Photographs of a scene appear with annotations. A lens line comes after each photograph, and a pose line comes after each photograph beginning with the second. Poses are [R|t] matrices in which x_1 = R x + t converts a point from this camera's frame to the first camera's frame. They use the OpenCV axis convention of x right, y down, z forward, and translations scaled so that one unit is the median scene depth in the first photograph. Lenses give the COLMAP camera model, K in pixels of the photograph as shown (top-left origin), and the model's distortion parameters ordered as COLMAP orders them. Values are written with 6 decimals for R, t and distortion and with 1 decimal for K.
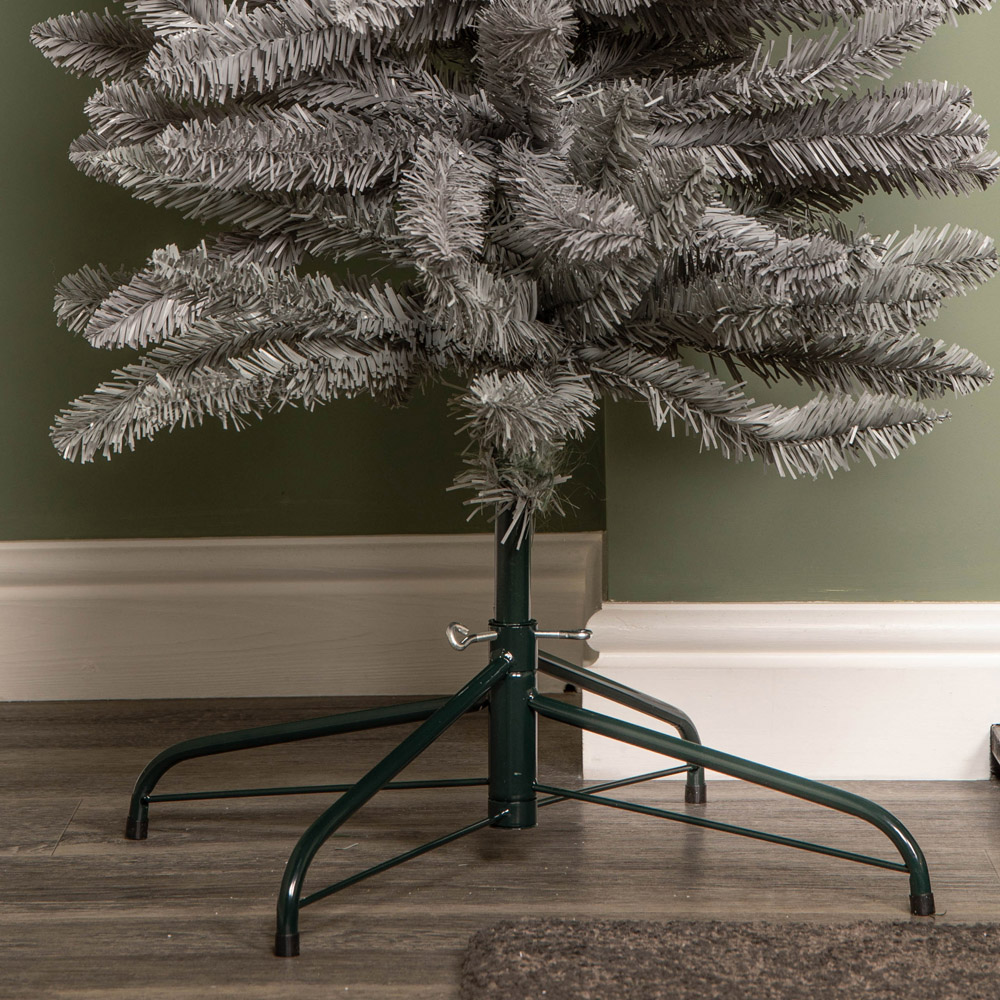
lens RADIAL K [[2284.5, 0, 498.6], [0, 2284.5, 380.5], [0, 0, 1]] dist [0.017141, -0.073371]
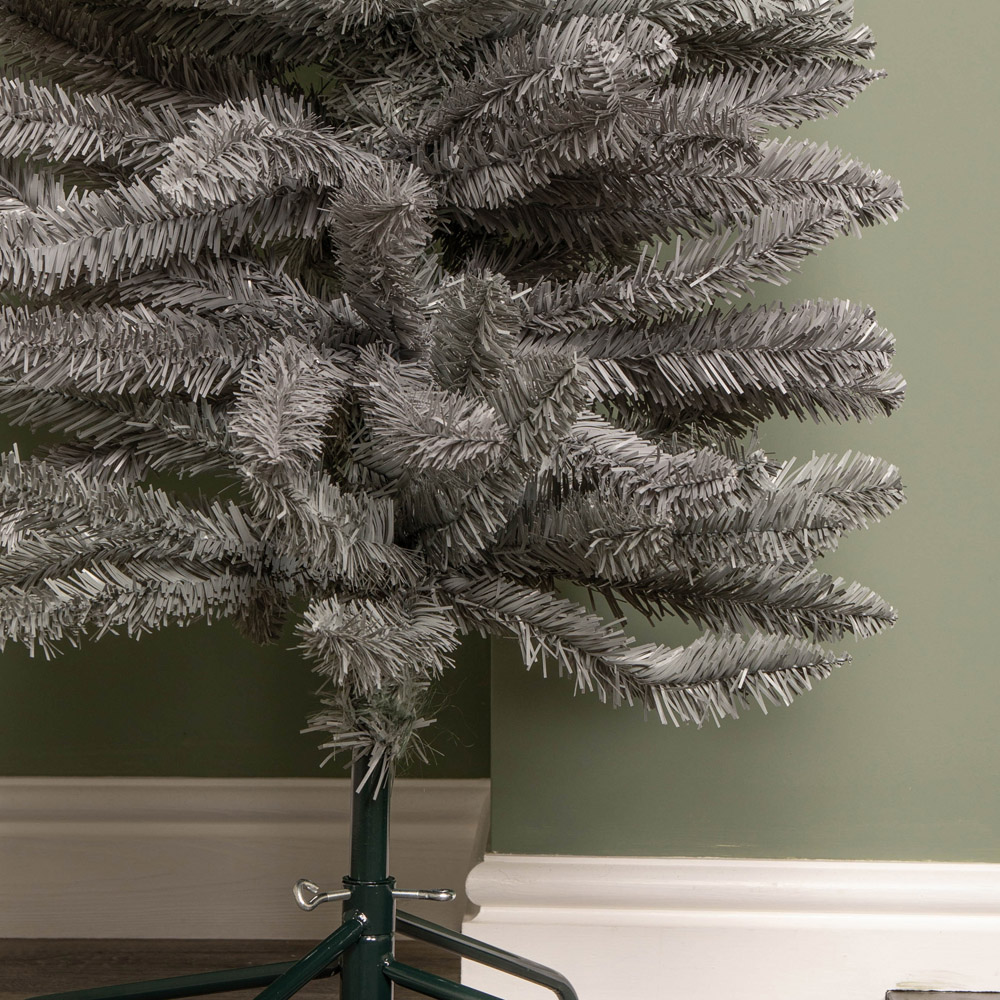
lens RADIAL K [[2129.0, 0, 500.0], [0, 2129.0, 500.0], [0, 0, 1]] dist [-0.006375, -0.066220]
pose [[0.999164, 0.022444, 0.034176, 0.029146], [-0.020253, 0.997798, -0.063160, 0.008319], [-0.035518, 0.062415, 0.997418, 0.161356]]
